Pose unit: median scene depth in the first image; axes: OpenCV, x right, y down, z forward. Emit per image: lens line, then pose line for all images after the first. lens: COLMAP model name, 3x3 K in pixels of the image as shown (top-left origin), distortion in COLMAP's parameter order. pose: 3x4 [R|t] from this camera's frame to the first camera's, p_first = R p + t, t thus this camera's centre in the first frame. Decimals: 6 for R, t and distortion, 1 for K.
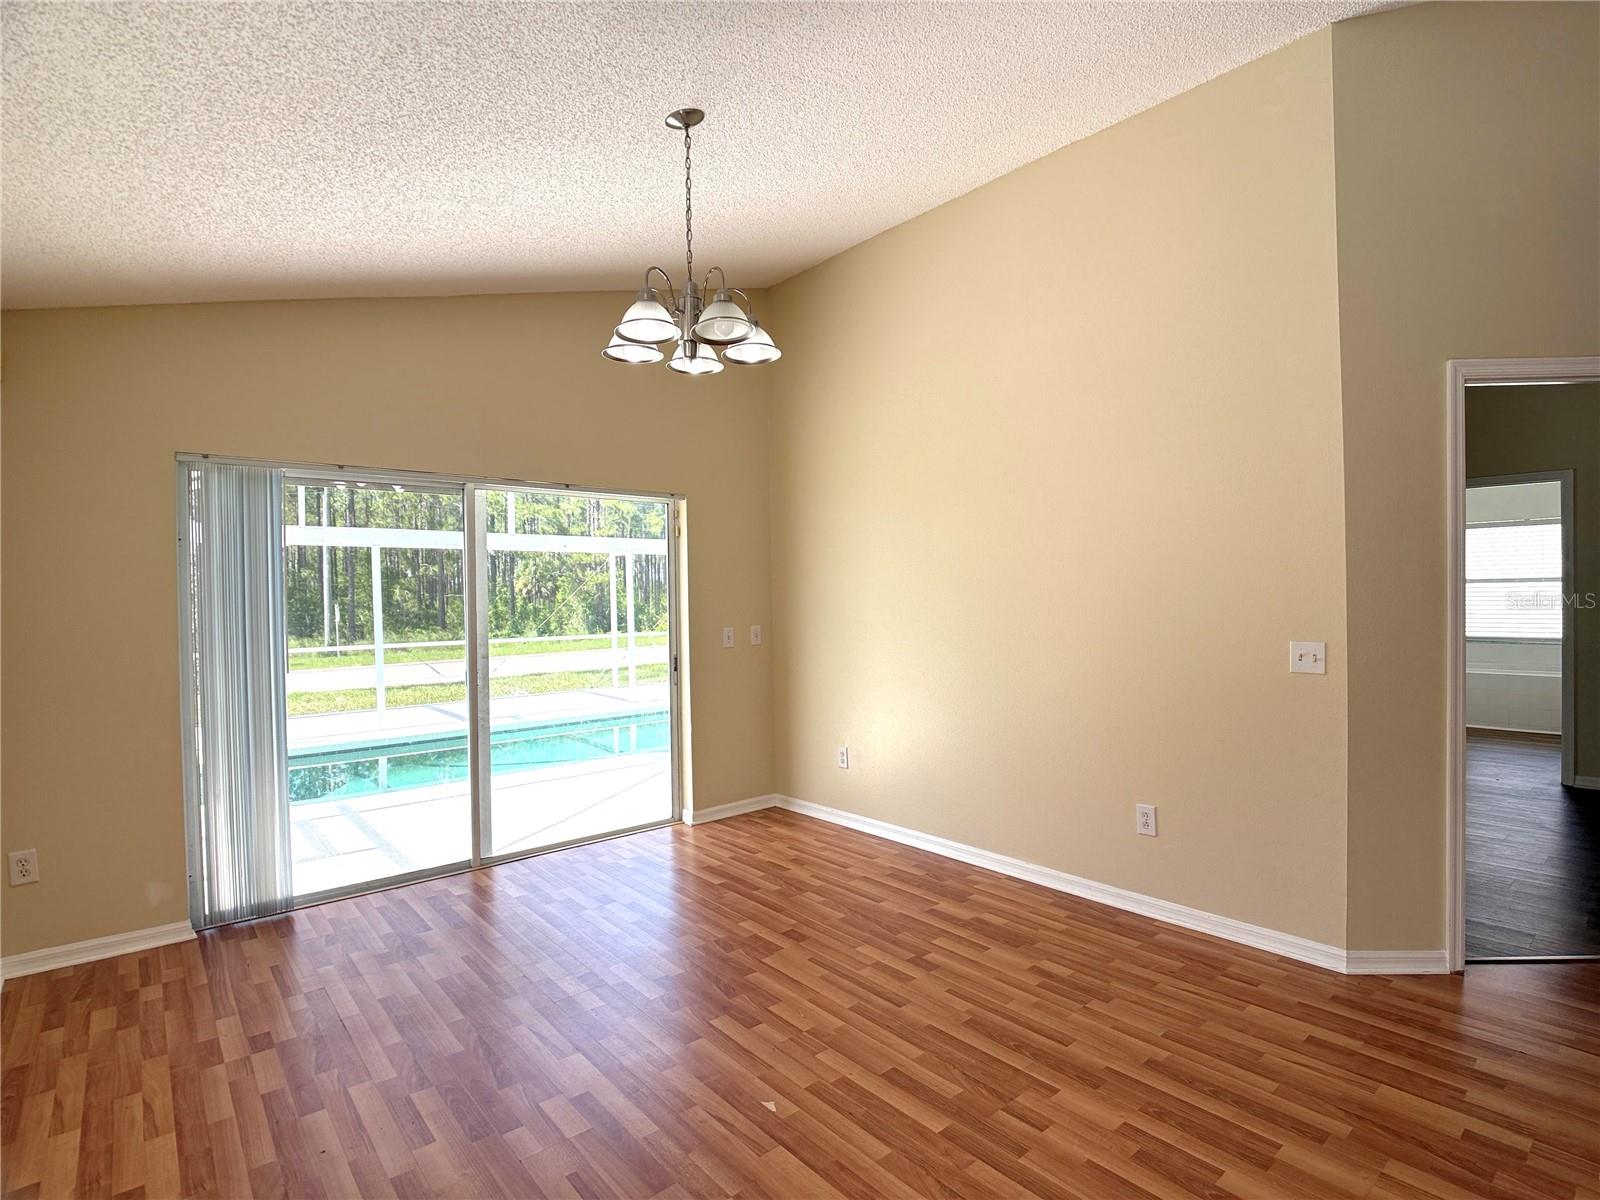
lens RADIAL K [[826.1, 0, 801.3], [0, 826.1, 595.6], [0, 0, 1]] dist [-0.011857, 0.013644]
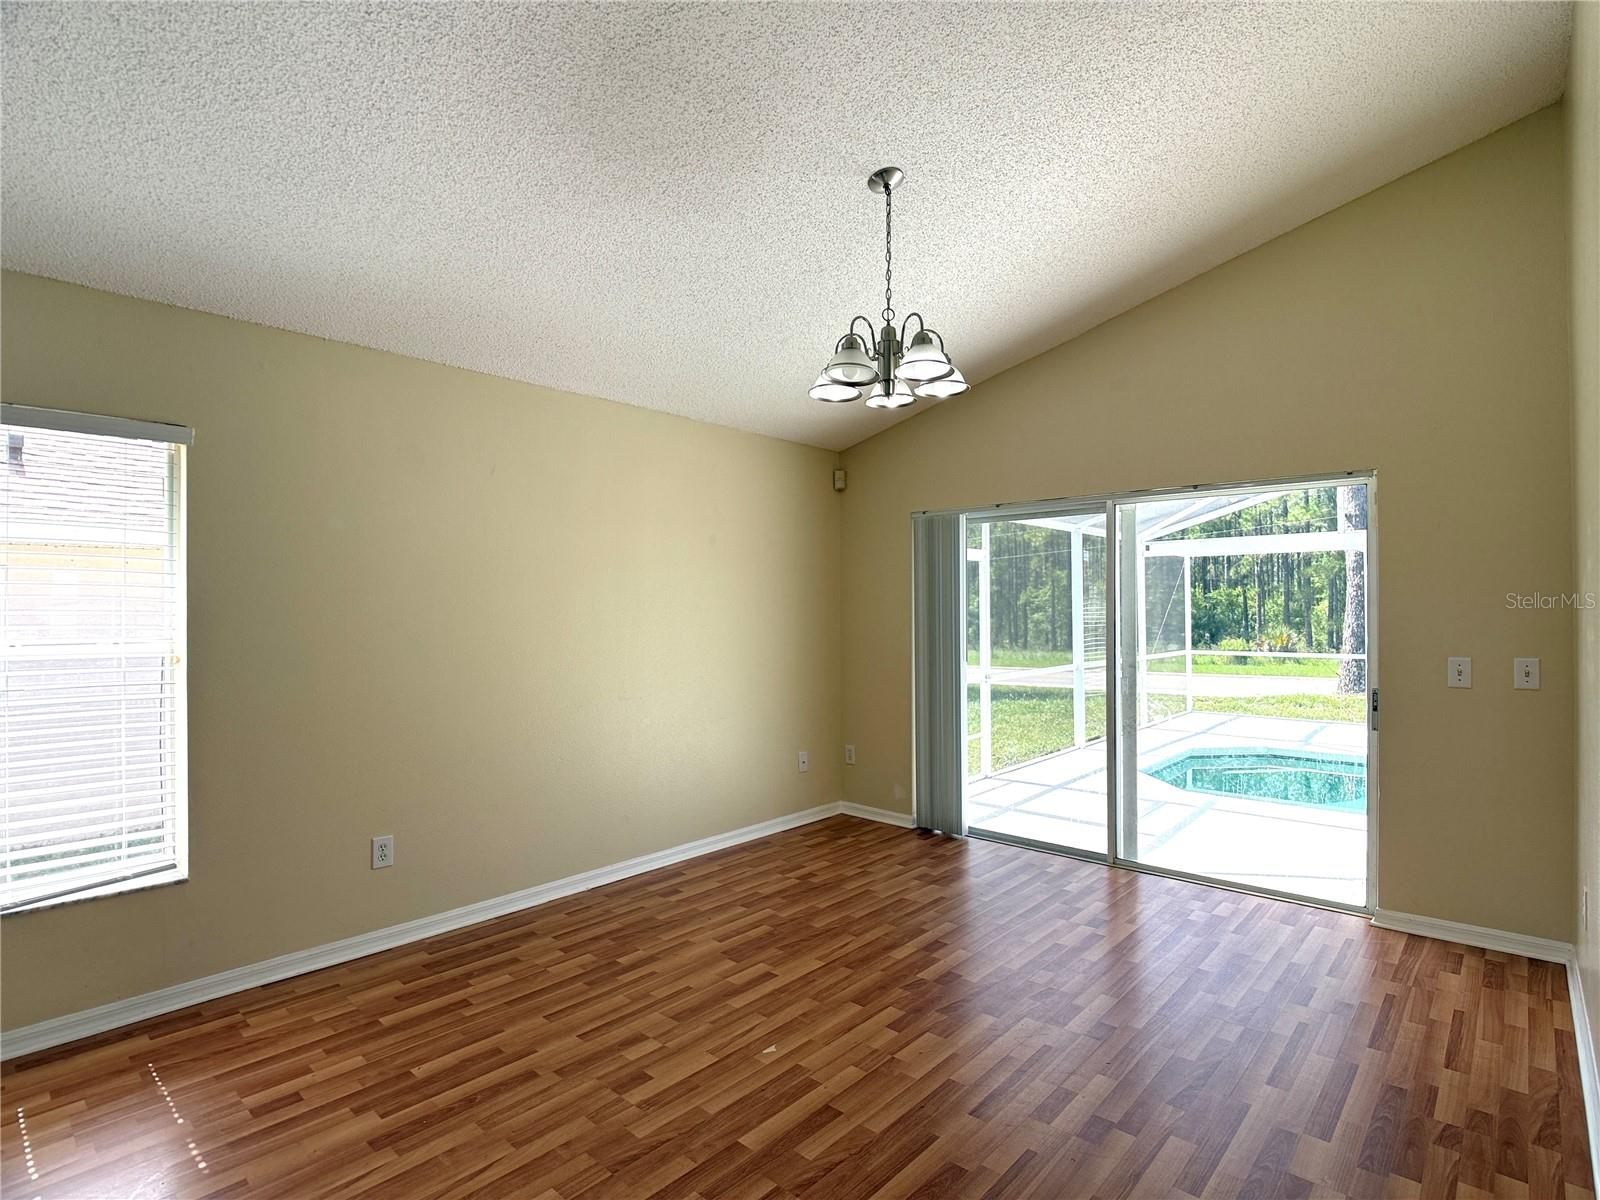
lens RADIAL K [[808.2, 0, 794.4], [0, 808.2, 606.5], [0, 0, 1]] dist [0.012232, -0.010304]
pose [[0.129113, 0.009567, -0.991584, 0.573773], [0.003721, 0.999942, 0.010132, -0.012036], [0.991623, -0.004998, 0.129070, 0.461651]]
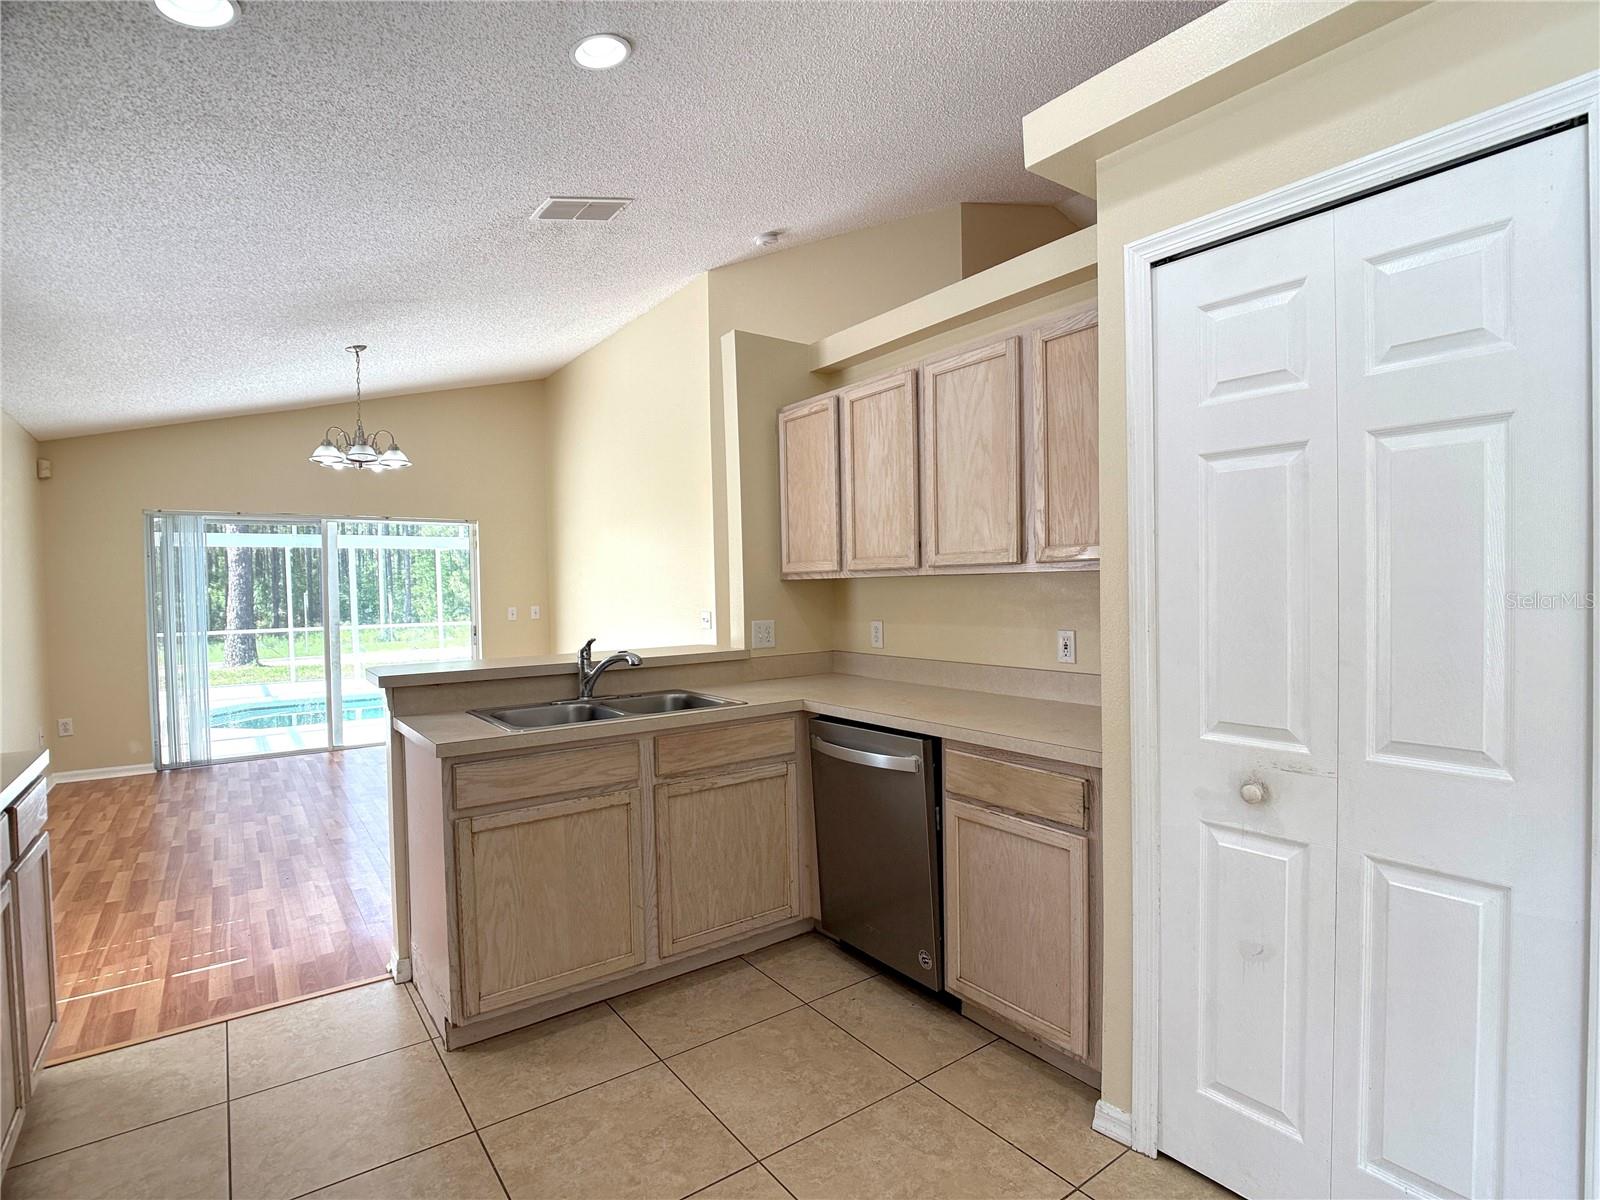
lens RADIAL K [[808.2, 0, 794.4], [0, 808.2, 606.5], [0, 0, 1]] dist [0.012232, -0.010304]
pose [[0.996549, -0.003931, -0.082919, 0.666849], [0.006291, 0.999582, 0.028210, -0.001055], [0.082774, -0.028635, 0.996157, -0.540830]]
